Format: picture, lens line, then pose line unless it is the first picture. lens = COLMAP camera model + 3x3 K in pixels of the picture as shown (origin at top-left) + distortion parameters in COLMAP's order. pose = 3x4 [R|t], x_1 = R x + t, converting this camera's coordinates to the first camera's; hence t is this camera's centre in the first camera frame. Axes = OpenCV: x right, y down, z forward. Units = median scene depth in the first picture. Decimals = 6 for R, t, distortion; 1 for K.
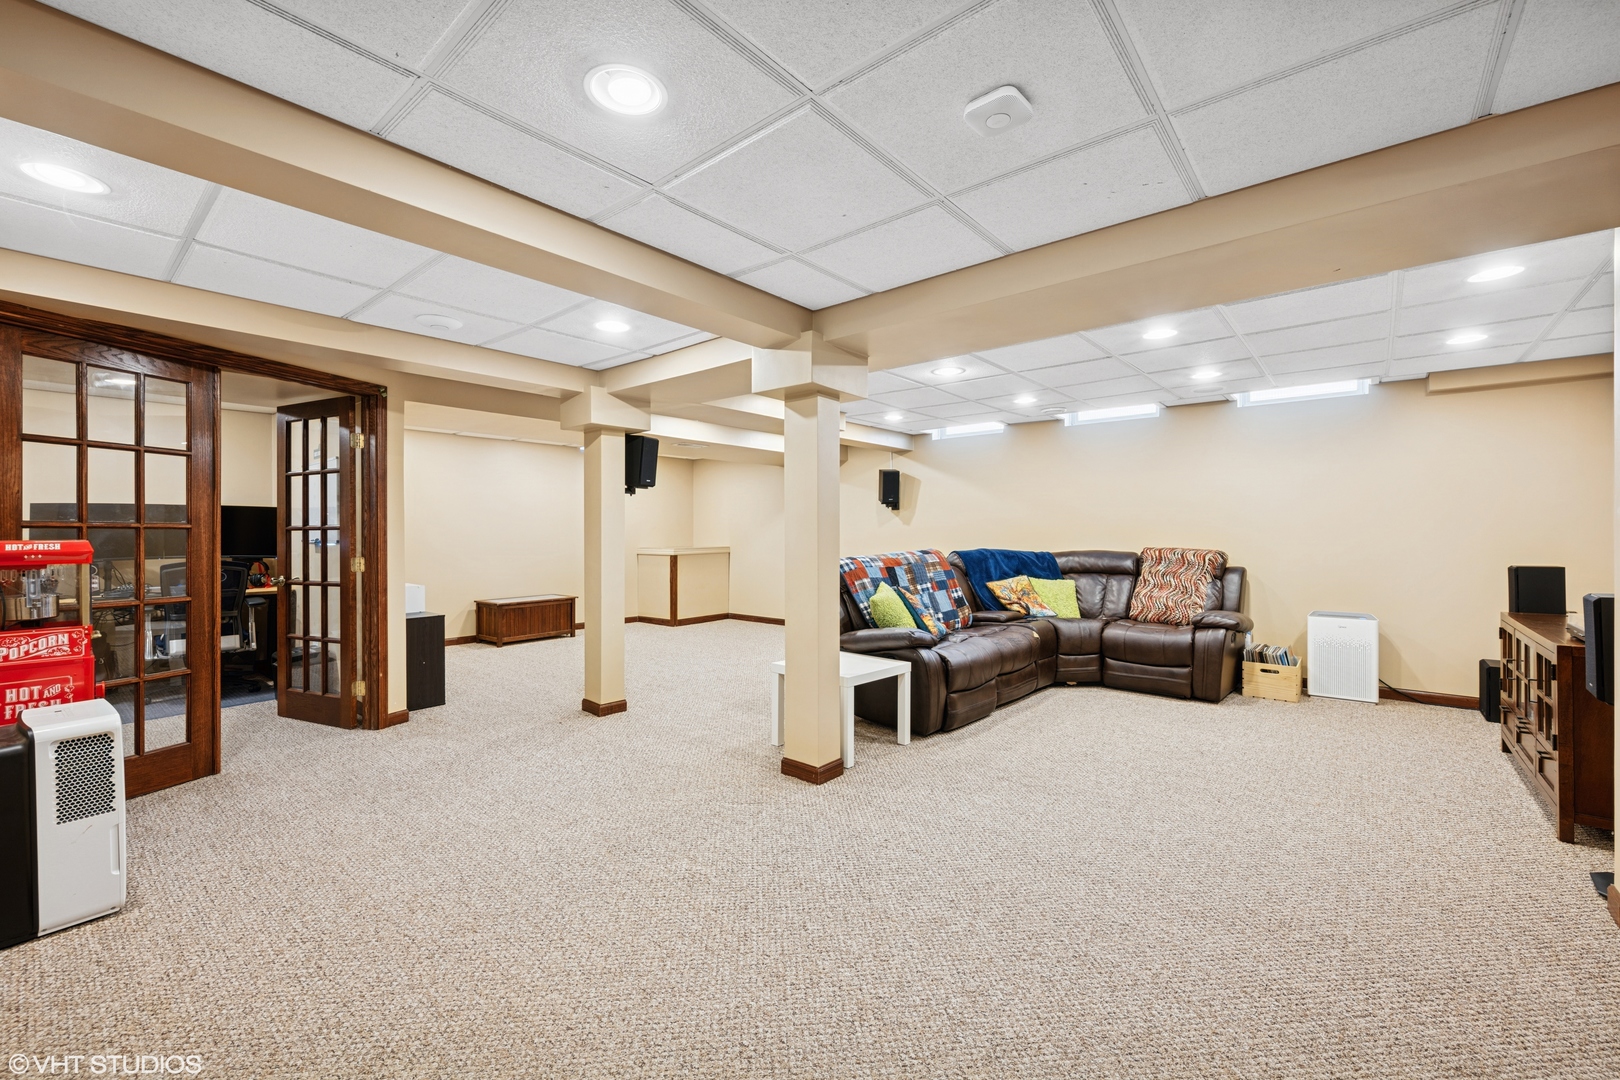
lens RADIAL K [[659.3, 0, 819.7], [0, 659.3, 539.2], [0, 0, 1]] dist [-0.001727, 0.000092]
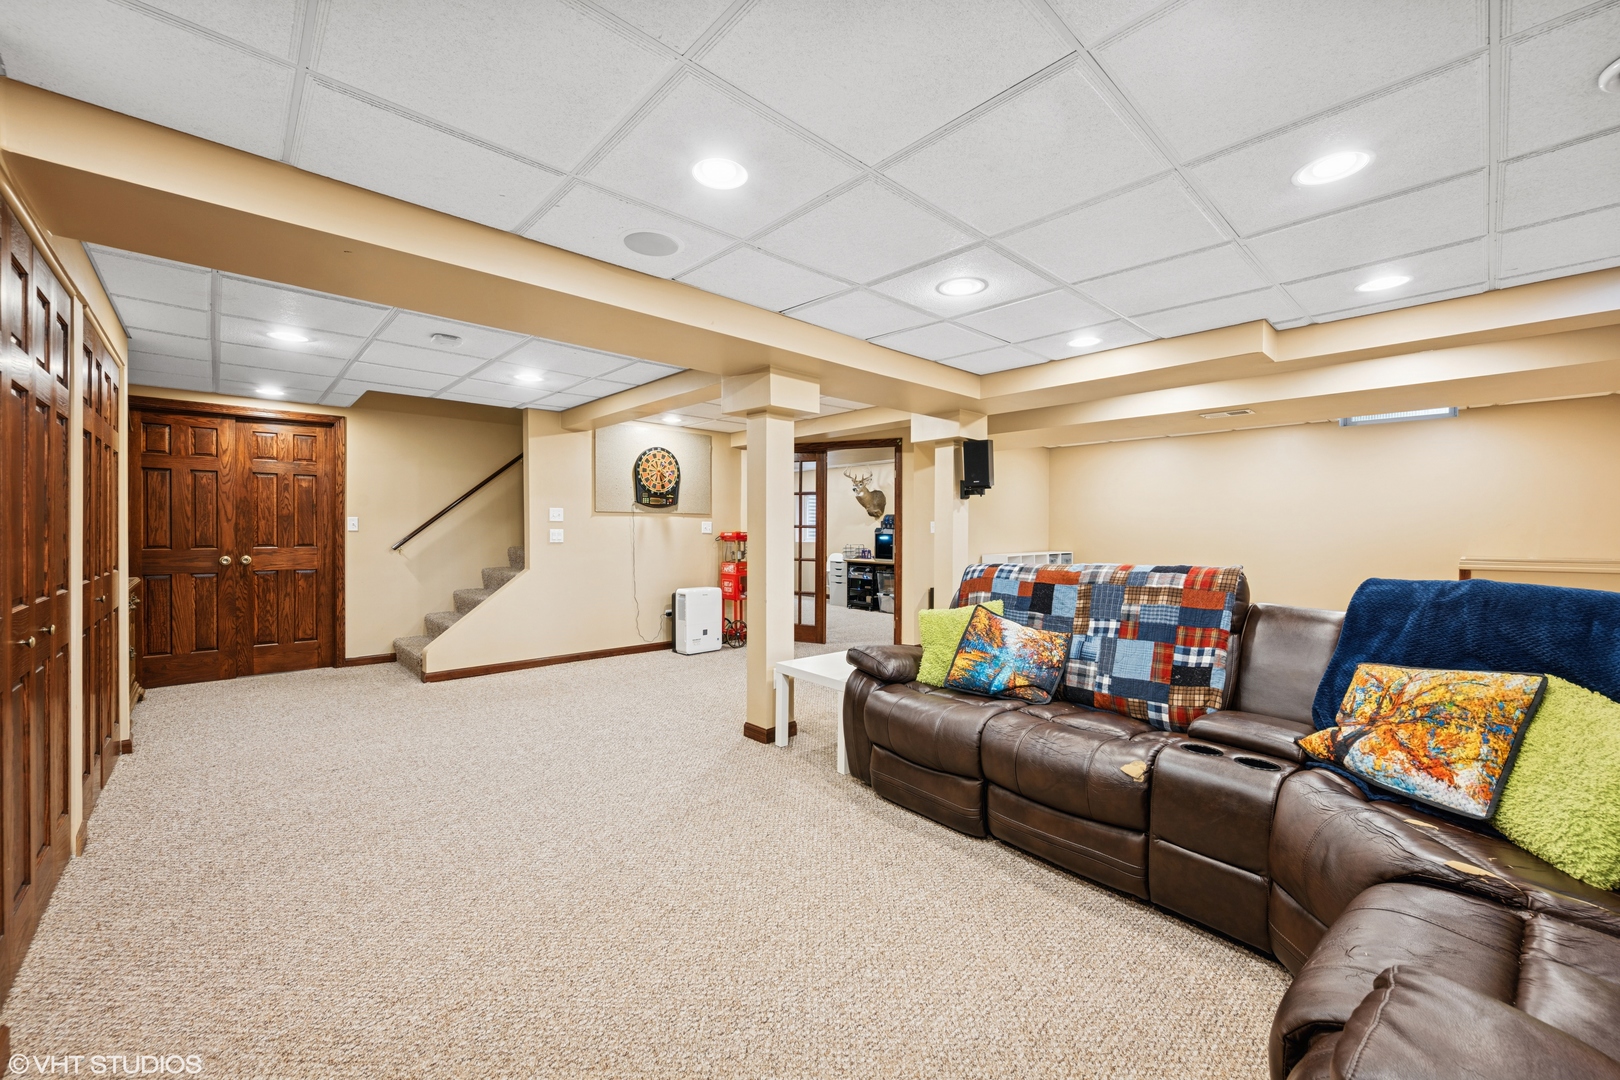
lens RADIAL K [[646.2, 0, 821.1], [0, 646.2, 545.1], [0, 0, 1]] dist [-0.000813, -0.000050]
pose [[-0.118809, 0.020873, -0.992698, 0.735923], [-0.017535, 0.999579, 0.023117, -0.006917], [0.992762, 0.020153, -0.118393, 0.806408]]
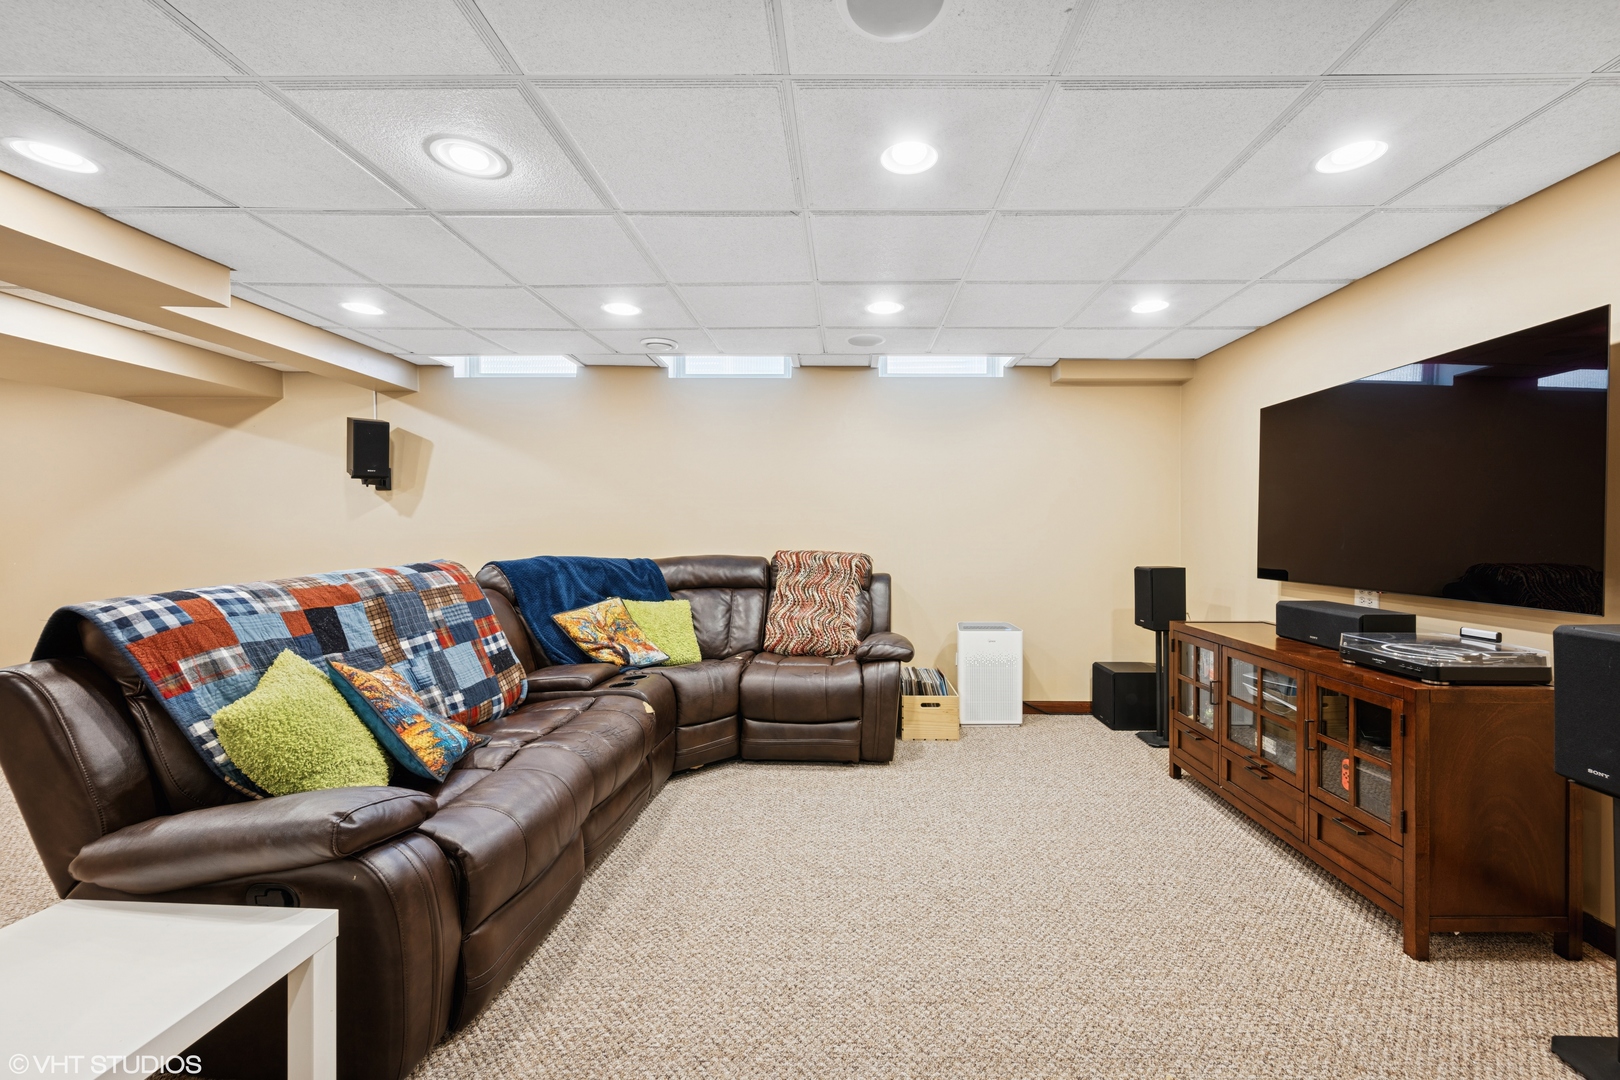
lens RADIAL K [[646.2, 0, 835.4], [0, 646.2, 543.3], [0, 0, 1]] dist [-0.000813, -0.000050]
pose [[0.779087, -0.007492, 0.626871, 0.099460], [0.001792, 0.999951, 0.009724, -0.002942], [-0.626913, -0.006453, 0.779062, 0.442005]]
